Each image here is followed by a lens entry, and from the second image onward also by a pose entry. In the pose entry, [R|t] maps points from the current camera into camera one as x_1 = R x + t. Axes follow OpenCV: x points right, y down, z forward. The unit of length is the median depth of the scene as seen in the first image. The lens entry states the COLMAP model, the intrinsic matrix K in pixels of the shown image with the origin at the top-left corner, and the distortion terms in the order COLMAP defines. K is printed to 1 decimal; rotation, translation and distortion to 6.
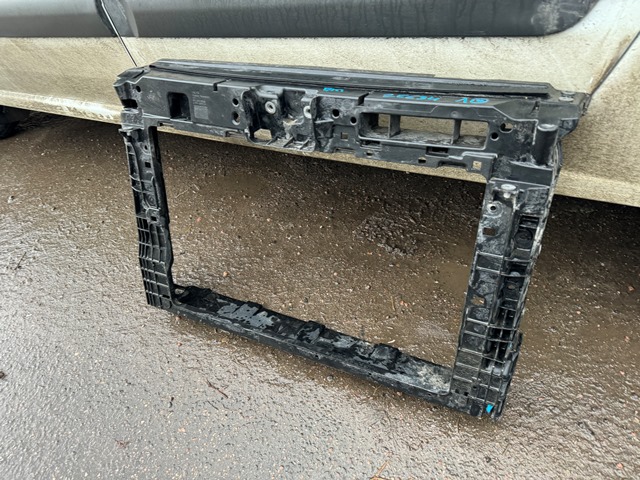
lens RADIAL K [[451.2, 0, 318.7], [0, 451.2, 242.5], [0, 0, 1]] dist [0.015018, -0.021503]
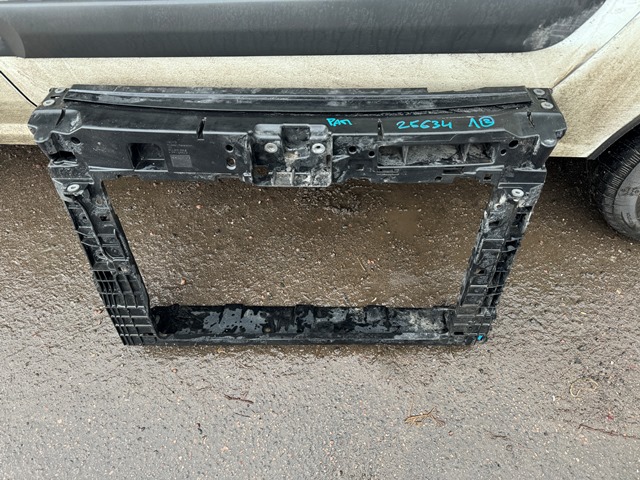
lens RADIAL K [[451.2, 0, 318.7], [0, 451.2, 242.5], [0, 0, 1]] dist [0.015018, -0.021503]
pose [[0.900979, -0.300310, 0.313132, -0.331786], [0.210244, 0.933533, 0.290368, -0.329207], [-0.379519, -0.195781, 0.904232, 0.074933]]
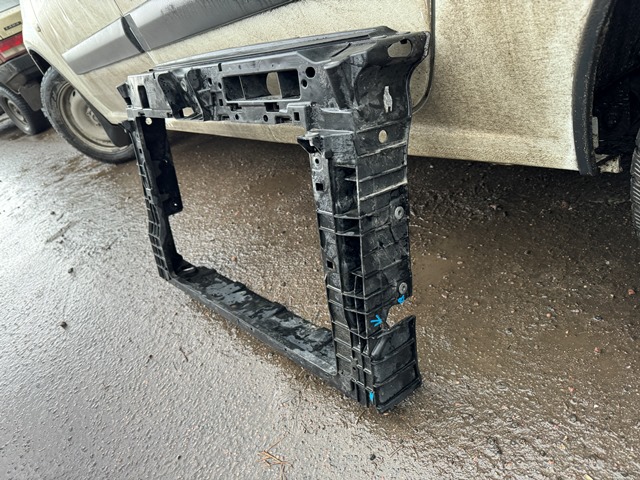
lens RADIAL K [[454.2, 0, 320.0], [0, 454.2, 240.0], [0, 0, 1]] dist [0.049024, -0.075913]
pose [[0.924210, 0.039540, -0.379832, 0.588396], [-0.067291, 0.995924, -0.060060, 0.114251], [0.375909, 0.081067, 0.923104, 0.097042]]
